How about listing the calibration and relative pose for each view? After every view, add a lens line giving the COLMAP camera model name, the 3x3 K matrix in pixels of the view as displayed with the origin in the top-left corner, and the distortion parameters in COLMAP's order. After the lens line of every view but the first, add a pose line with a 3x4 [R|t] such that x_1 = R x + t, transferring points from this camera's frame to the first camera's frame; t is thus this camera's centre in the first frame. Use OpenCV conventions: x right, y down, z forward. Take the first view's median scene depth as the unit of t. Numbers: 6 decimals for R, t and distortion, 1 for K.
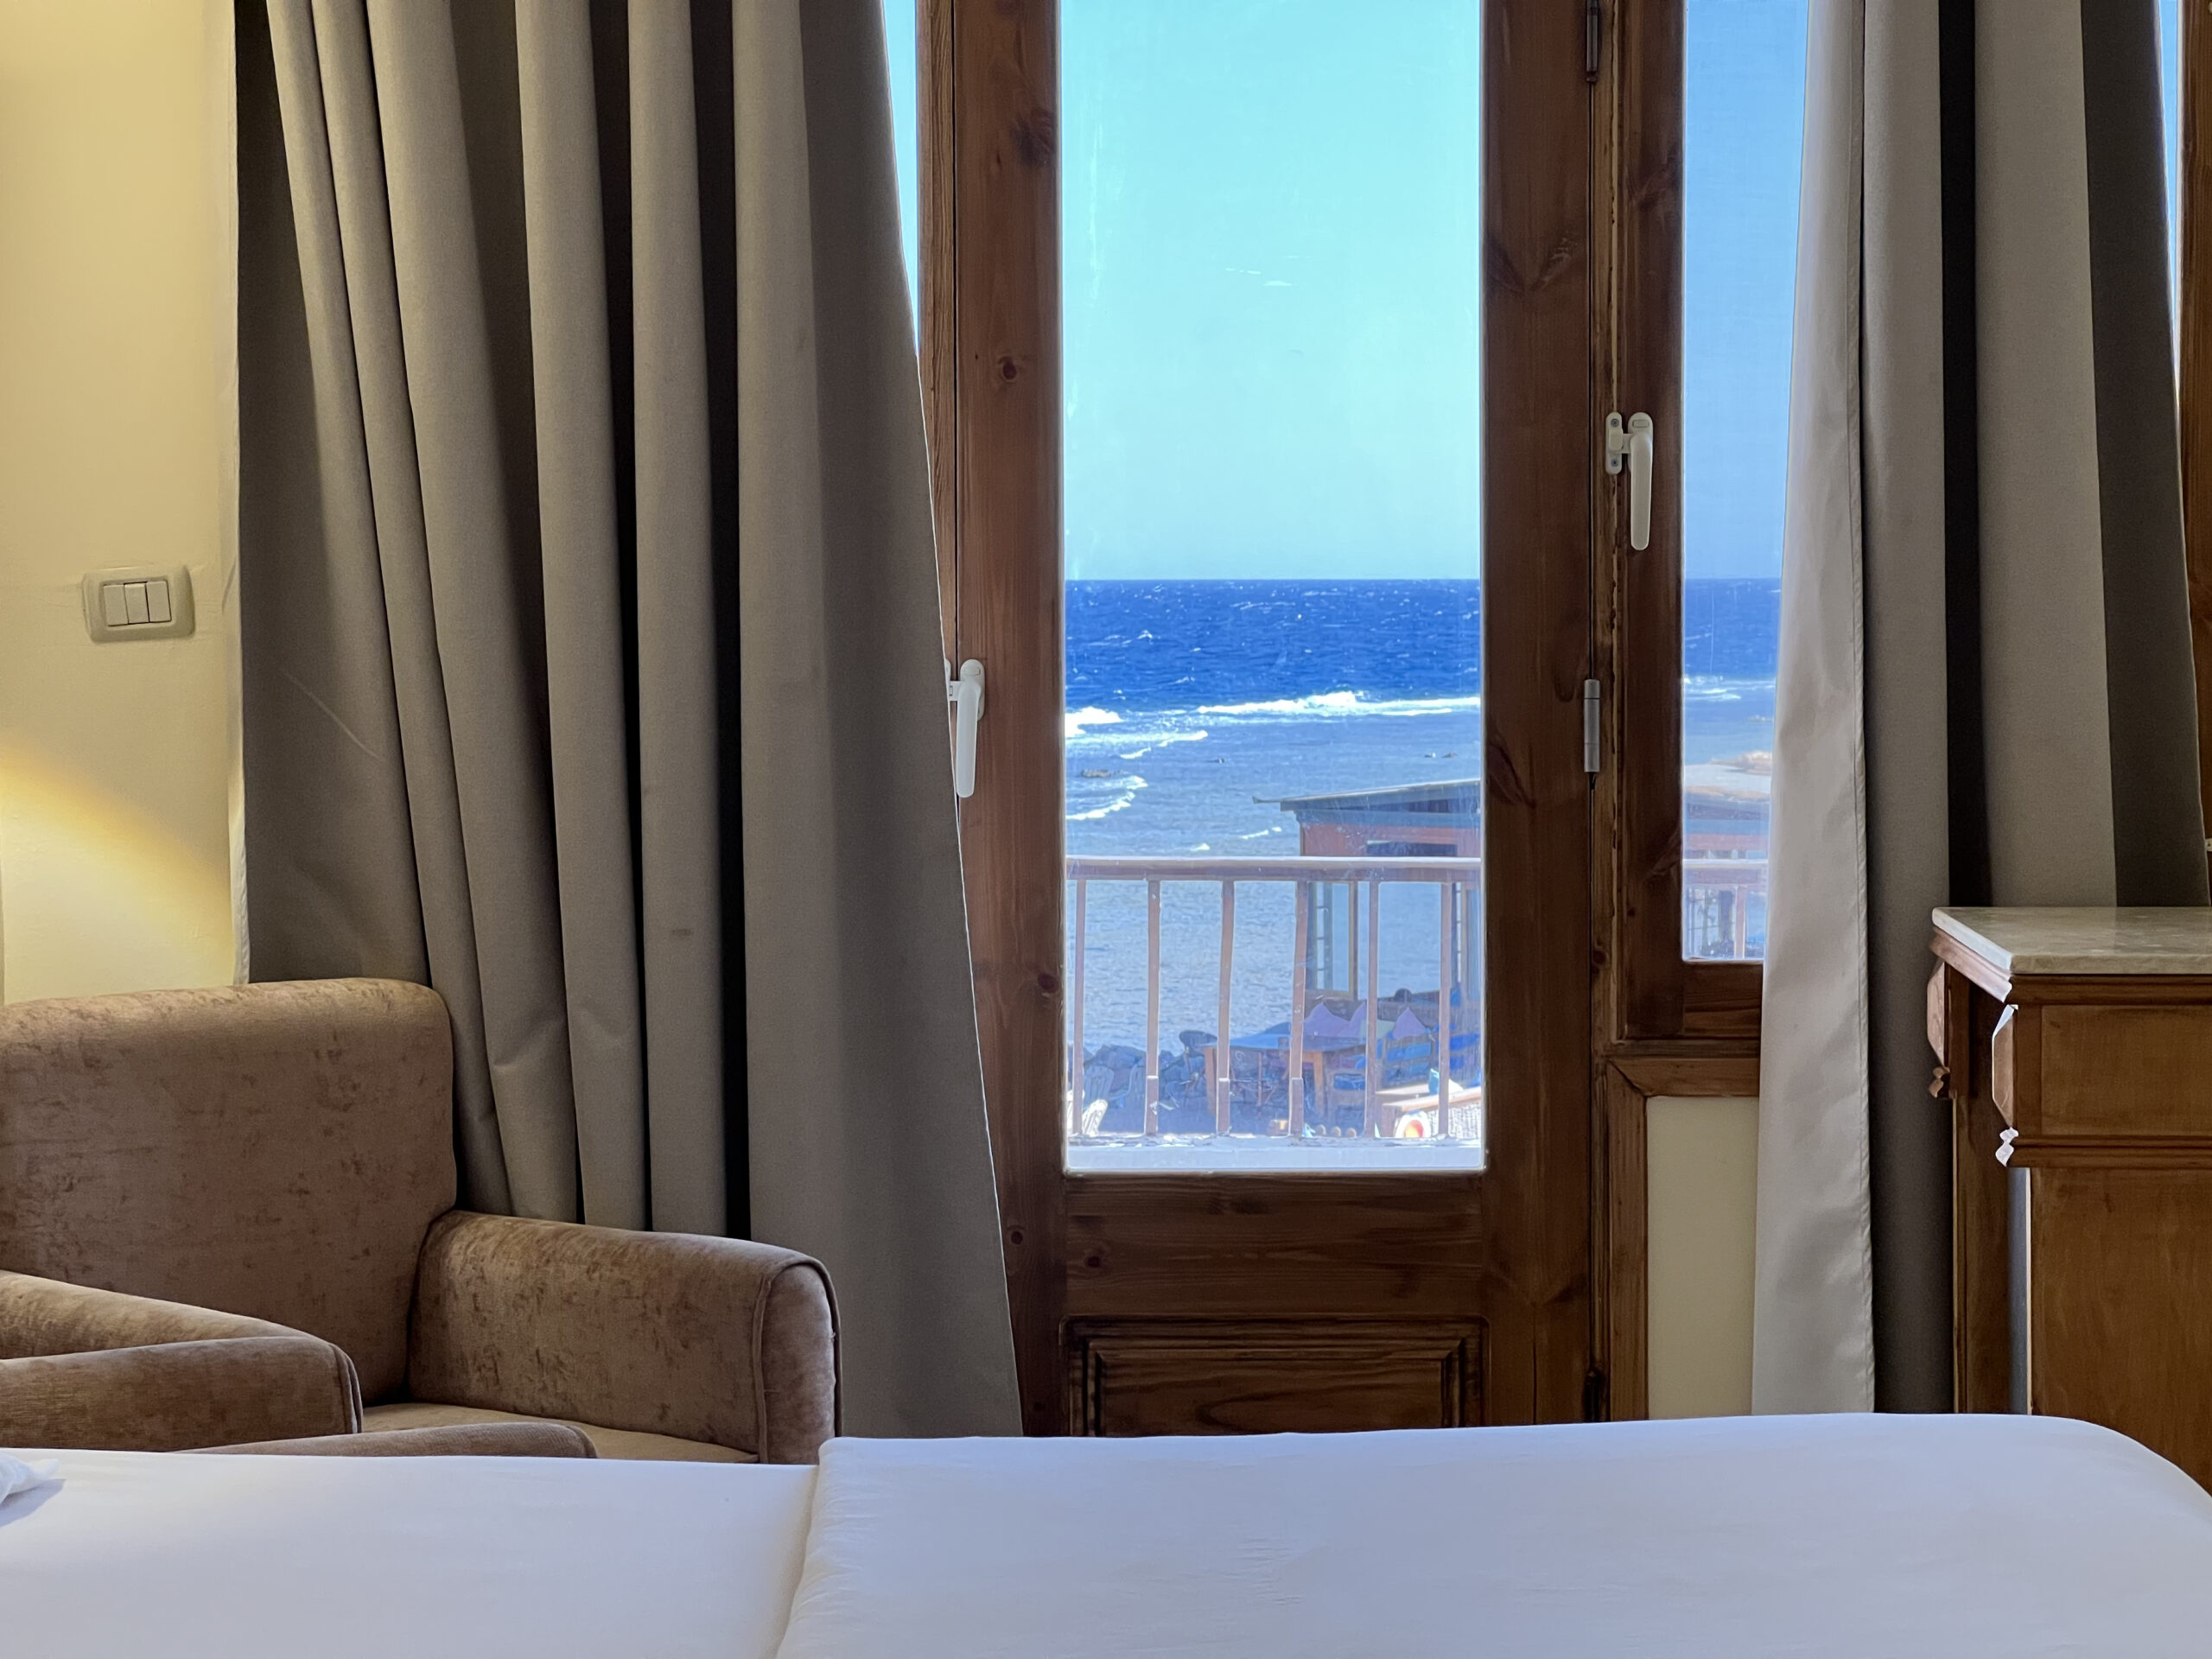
lens RADIAL K [[4946.8, 0, 1106.0], [0, 4946.8, 829.5], [0, 0, 1]] dist [-0.287956, 8.707607]
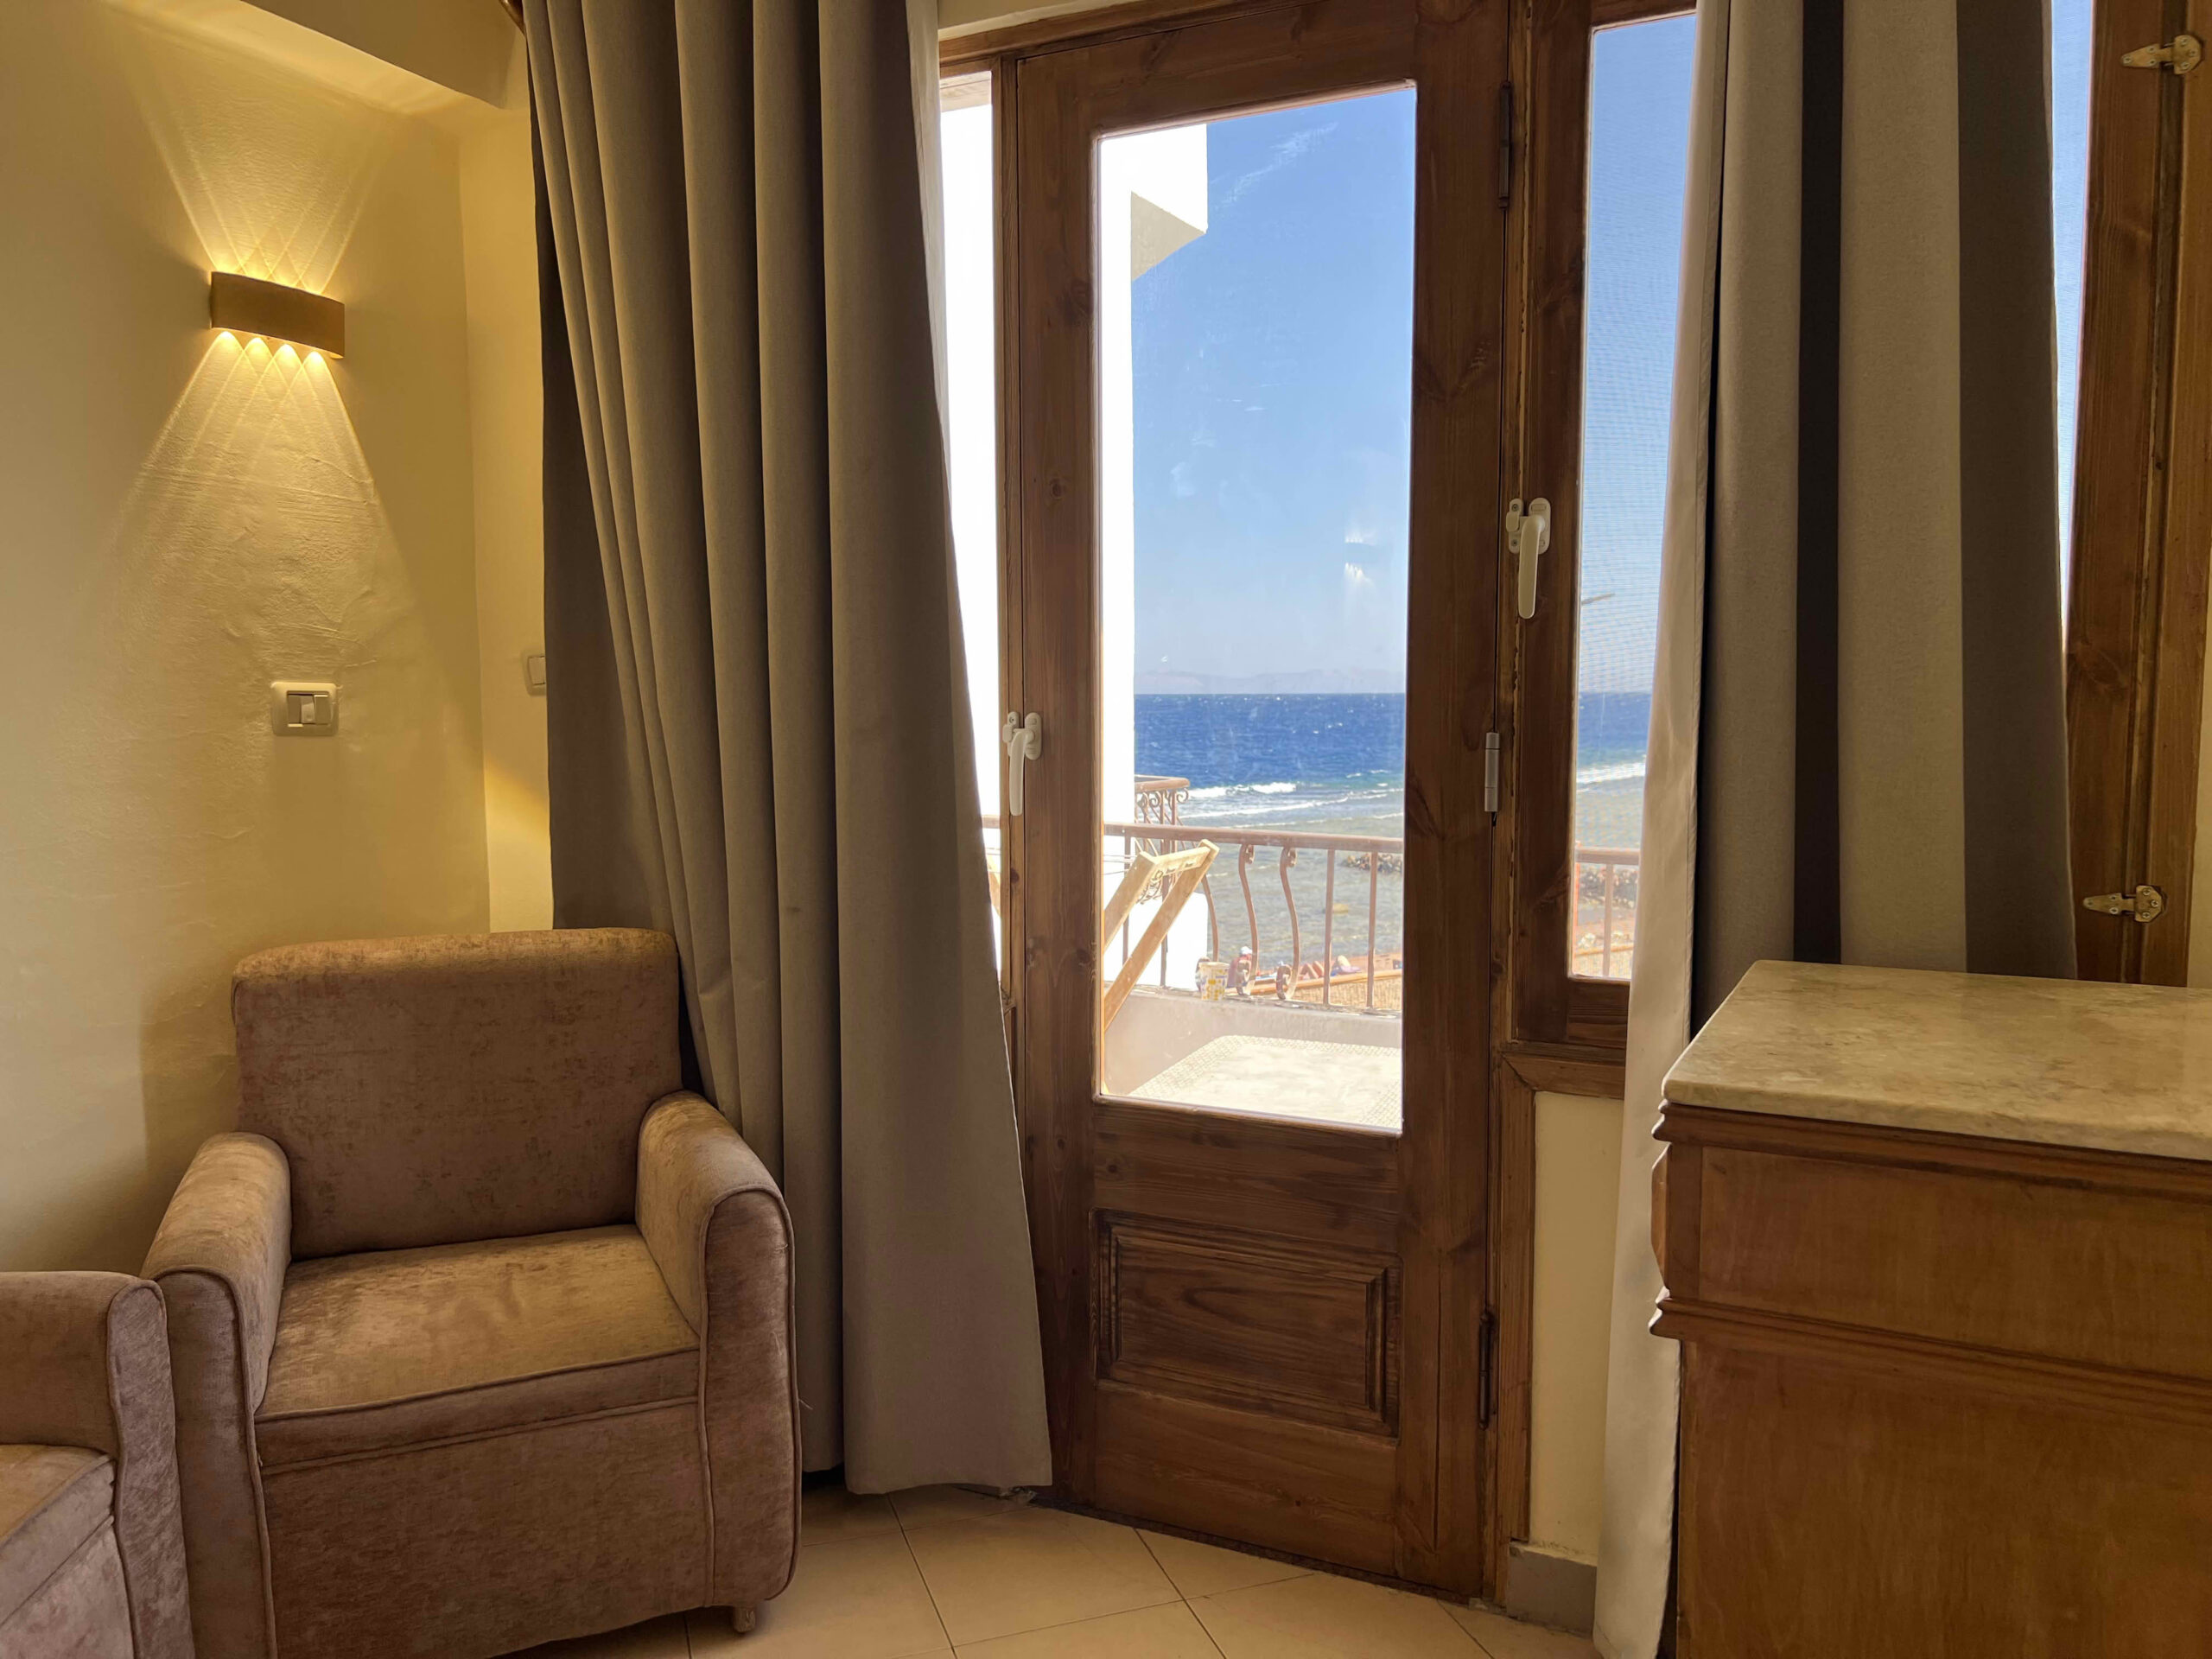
lens RADIAL K [[1672.9, 0, 1118.2], [0, 1672.9, 837.6], [0, 0, 1]] dist [0.085289, -0.110905]
pose [[0.914438, 0.038109, -0.402928, 0.178355], [-0.022895, 0.998834, 0.042509, -0.020360], [0.404079, -0.029647, 0.914244, 0.600253]]
